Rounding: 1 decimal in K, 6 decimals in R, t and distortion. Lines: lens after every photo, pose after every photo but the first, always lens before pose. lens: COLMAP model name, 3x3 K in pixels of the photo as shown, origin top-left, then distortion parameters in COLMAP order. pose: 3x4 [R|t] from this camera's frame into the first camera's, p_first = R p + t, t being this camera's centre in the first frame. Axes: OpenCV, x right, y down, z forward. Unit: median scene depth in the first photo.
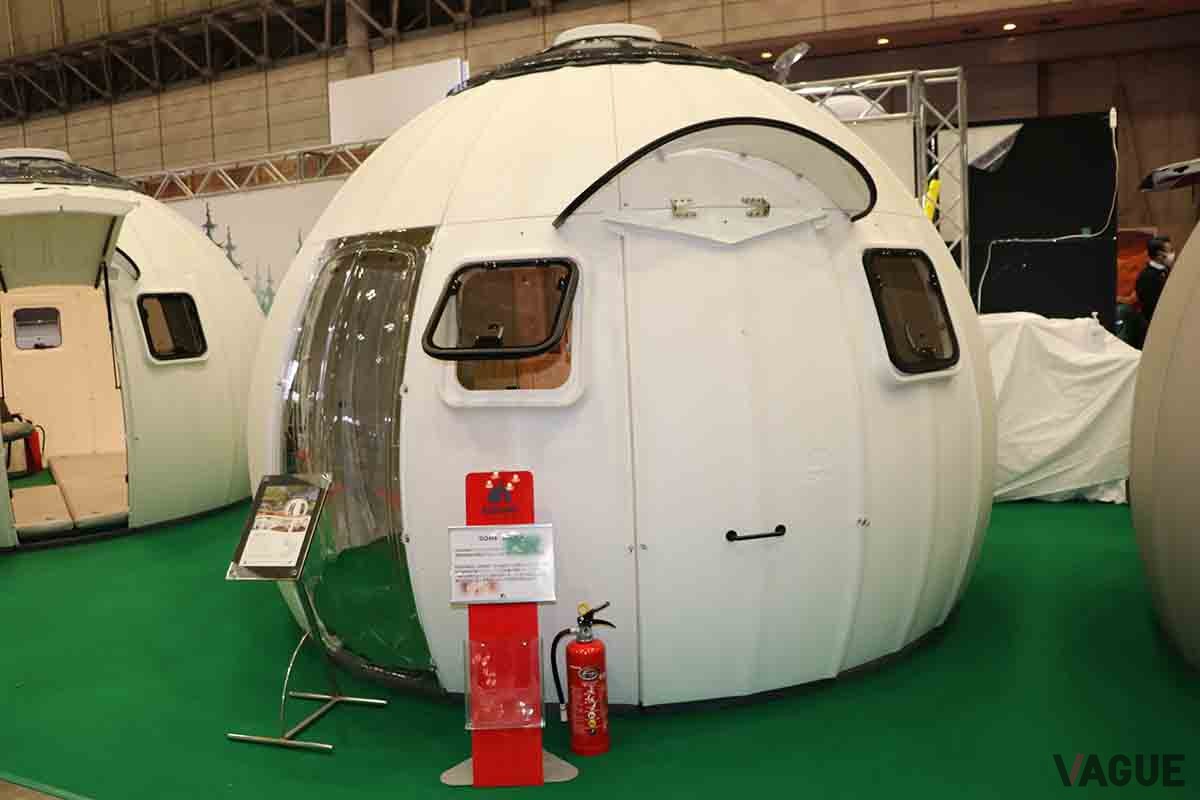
lens RADIAL K [[960.1, 0, 600.0], [0, 960.1, 400.0], [0, 0, 1]] dist [-0.193877, 0.159624]
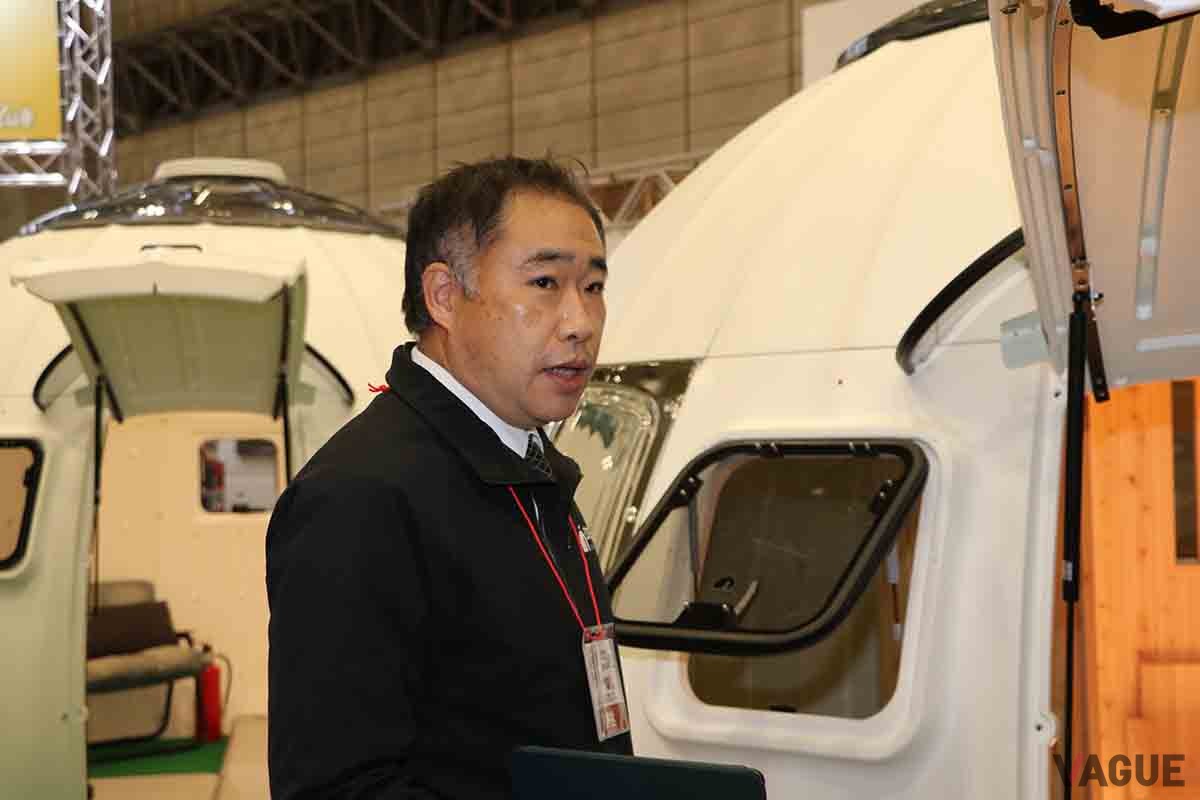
lens RADIAL K [[1961.3, 0, 600.0], [0, 1961.3, 400.0], [0, 0, 1]] dist [0.223803, -0.002979]
pose [[0.902606, 0.021858, -0.429912, 0.129357], [-0.071017, 0.992586, -0.098636, -0.032938], [0.424569, 0.119561, 0.897467, 0.033407]]
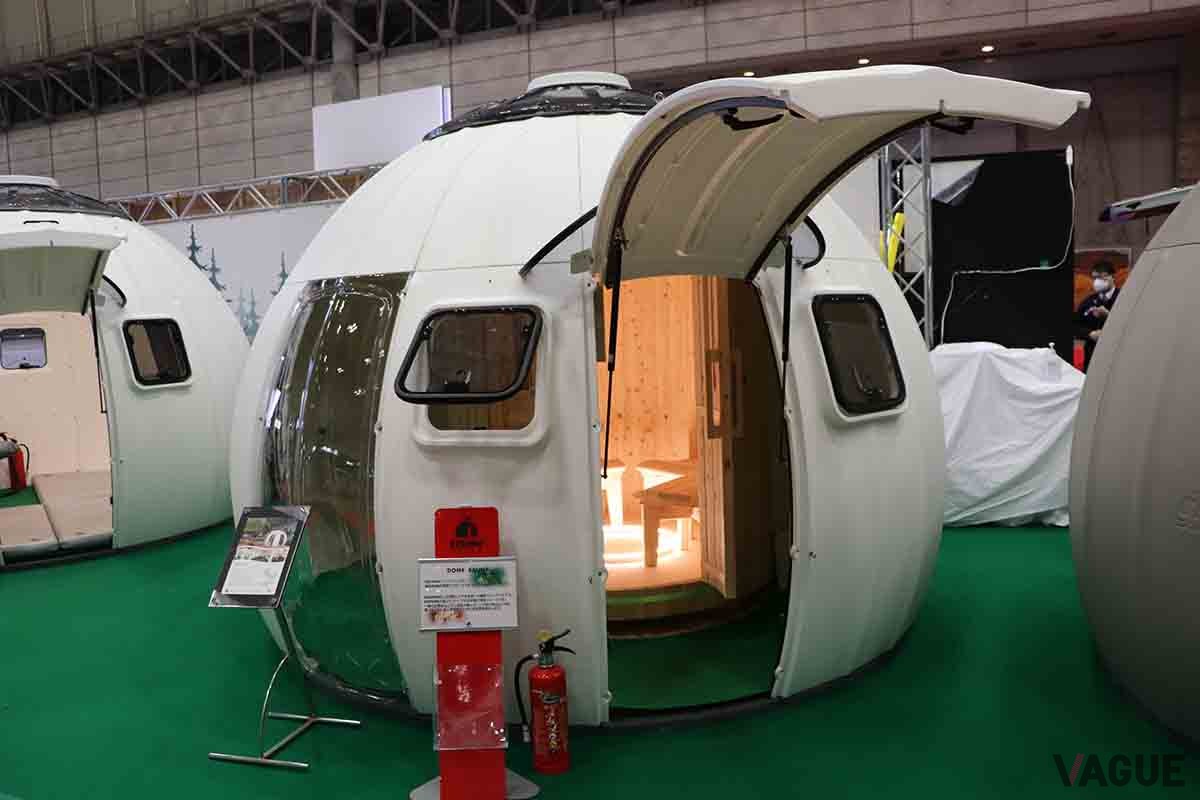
lens RADIAL K [[960.1, 0, 600.0], [0, 960.1, 400.0], [0, 0, 1]] dist [-0.193877, 0.159624]
pose [[0.999857, 0.004422, 0.016330, 0.013146], [-0.004214, 0.999910, -0.012740, -0.016440], [-0.016385, 0.012669, 0.999785, -0.034235]]
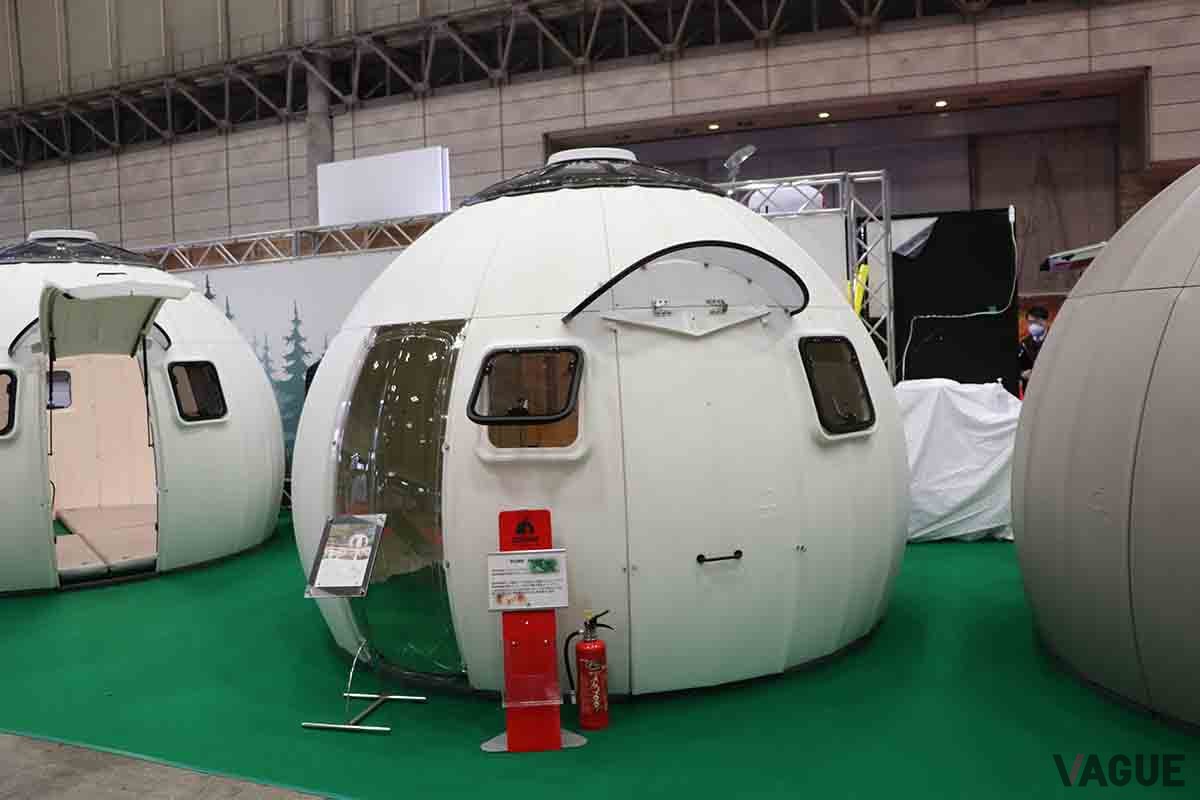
lens RADIAL K [[960.1, 0, 600.0], [0, 960.1, 400.0], [0, 0, 1]] dist [-0.193877, 0.159624]
pose [[0.998543, -0.000972, 0.053961, -0.037370], [0.004251, 0.998149, -0.060673, 0.002187], [-0.053802, 0.060814, 0.996698, -0.163885]]
